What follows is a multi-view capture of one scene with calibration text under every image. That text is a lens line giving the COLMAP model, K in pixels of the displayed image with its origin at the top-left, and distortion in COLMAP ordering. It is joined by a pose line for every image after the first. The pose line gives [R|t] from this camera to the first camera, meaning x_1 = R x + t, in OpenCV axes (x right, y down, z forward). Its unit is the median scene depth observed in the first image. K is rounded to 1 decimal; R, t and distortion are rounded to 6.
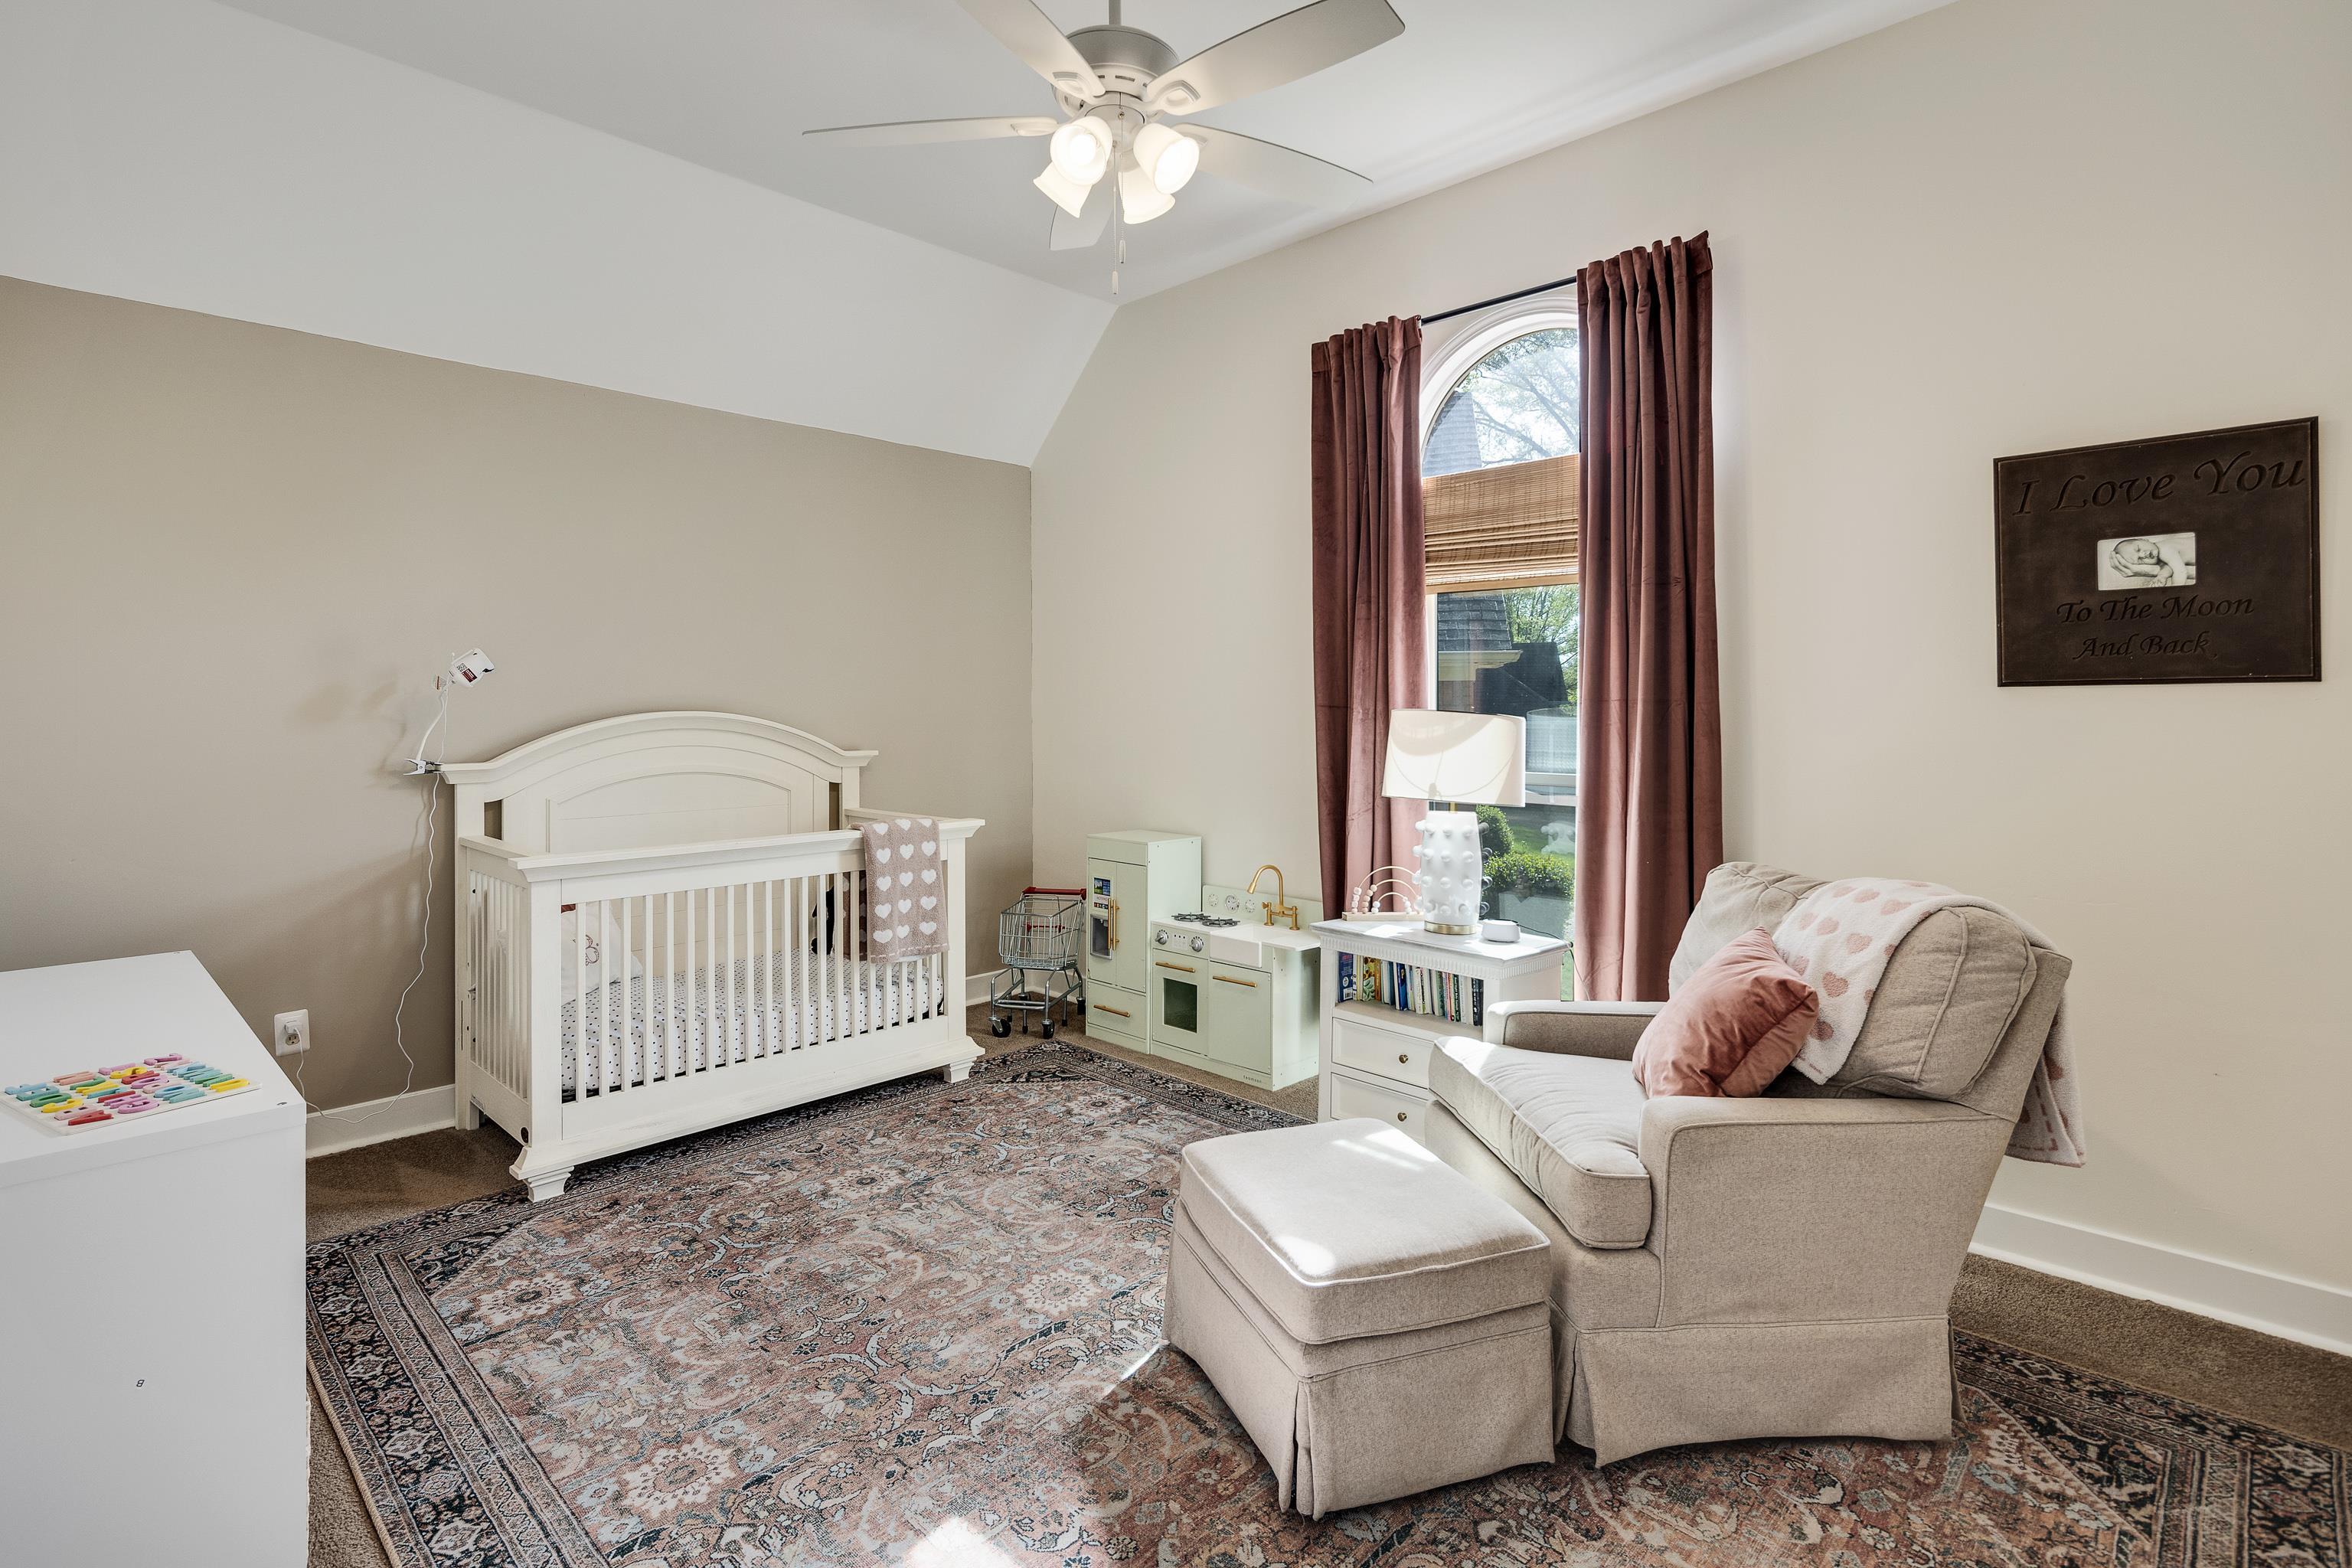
lens RADIAL K [[1136.0, 0, 1166.4], [0, 1136.0, 750.9], [0, 0, 1]] dist [-0.001233, -0.002104]
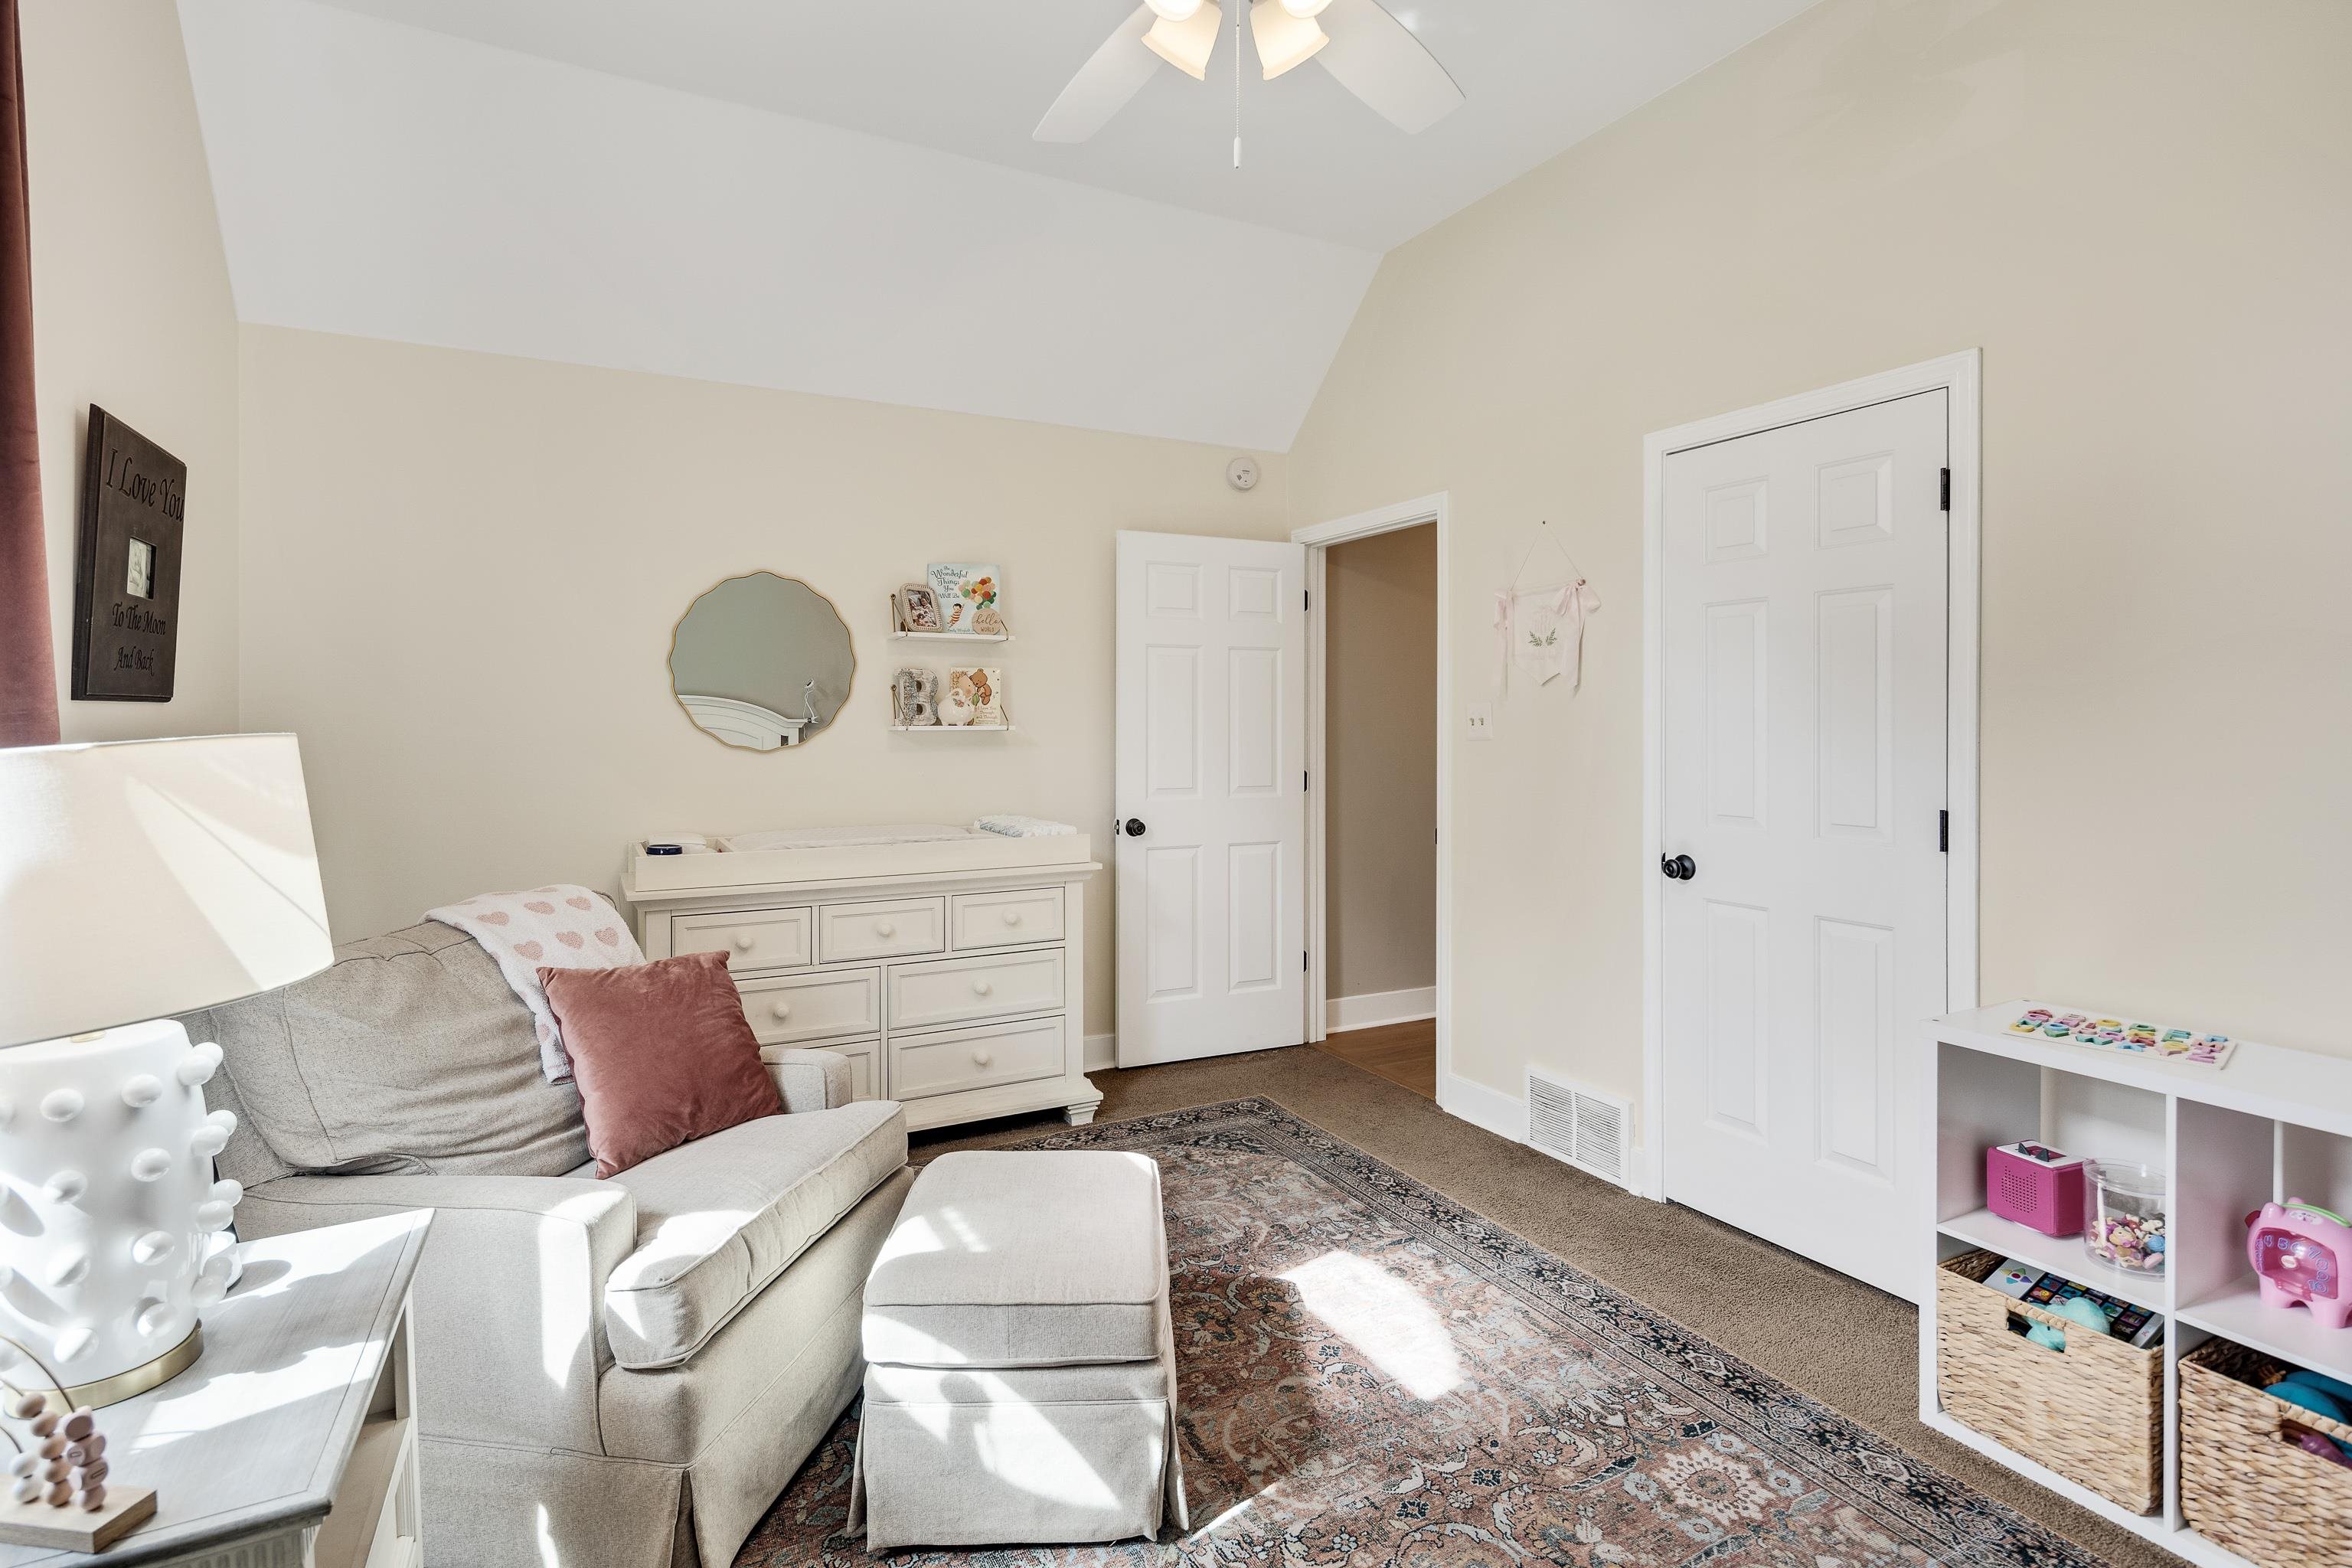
lens RADIAL K [[1136.0, 0, 1166.4], [0, 1136.0, 750.9], [0, 0, 1]] dist [-0.001233, -0.002104]
pose [[-0.952528, -0.004941, 0.304410, -0.258117], [0.015703, 0.997740, 0.065333, -0.078705], [-0.304045, 0.067012, -0.950298, 1.959956]]
